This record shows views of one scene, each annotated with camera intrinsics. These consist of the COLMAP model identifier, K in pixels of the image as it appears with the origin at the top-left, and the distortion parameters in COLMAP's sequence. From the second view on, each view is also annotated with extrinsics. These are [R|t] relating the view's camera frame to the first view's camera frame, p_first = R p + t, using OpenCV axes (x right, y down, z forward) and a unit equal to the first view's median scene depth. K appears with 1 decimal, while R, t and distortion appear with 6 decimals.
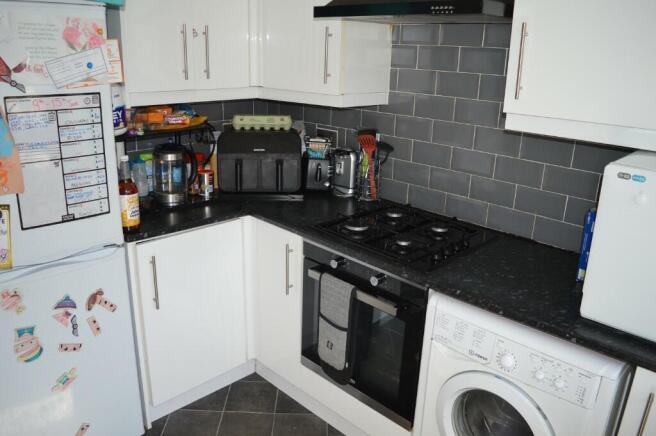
lens RADIAL K [[524.5, 0, 328.0], [0, 524.5, 218.0], [0, 0, 1]] dist [-0.090658, 0.014906]
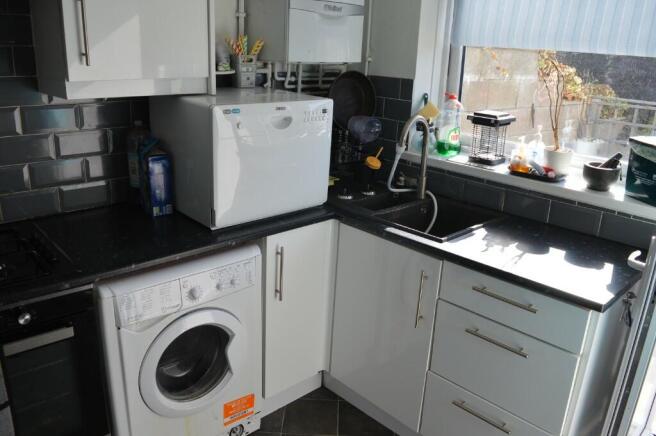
lens RADIAL K [[524.5, 0, 328.0], [0, 524.5, 218.0], [0, 0, 1]] dist [-0.090658, 0.014906]
pose [[0.032897, -0.339640, 0.939980, -0.527189], [0.269493, 0.908669, 0.318895, -0.127853], [-0.962440, 0.242828, 0.121423, 0.421549]]
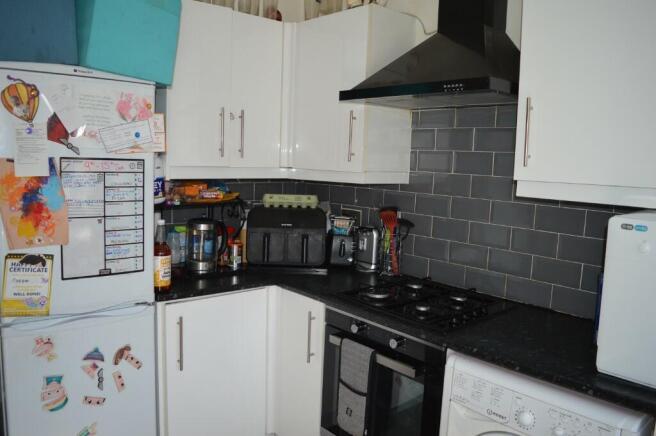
lens RADIAL K [[524.5, 0, 328.0], [0, 524.5, 218.0], [0, 0, 1]] dist [-0.090658, 0.014906]
pose [[0.998383, 0.013138, -0.055309, 0.013619], [-0.023811, 0.980117, -0.196984, 0.080046], [0.051622, 0.197983, 0.978845, -0.045051]]
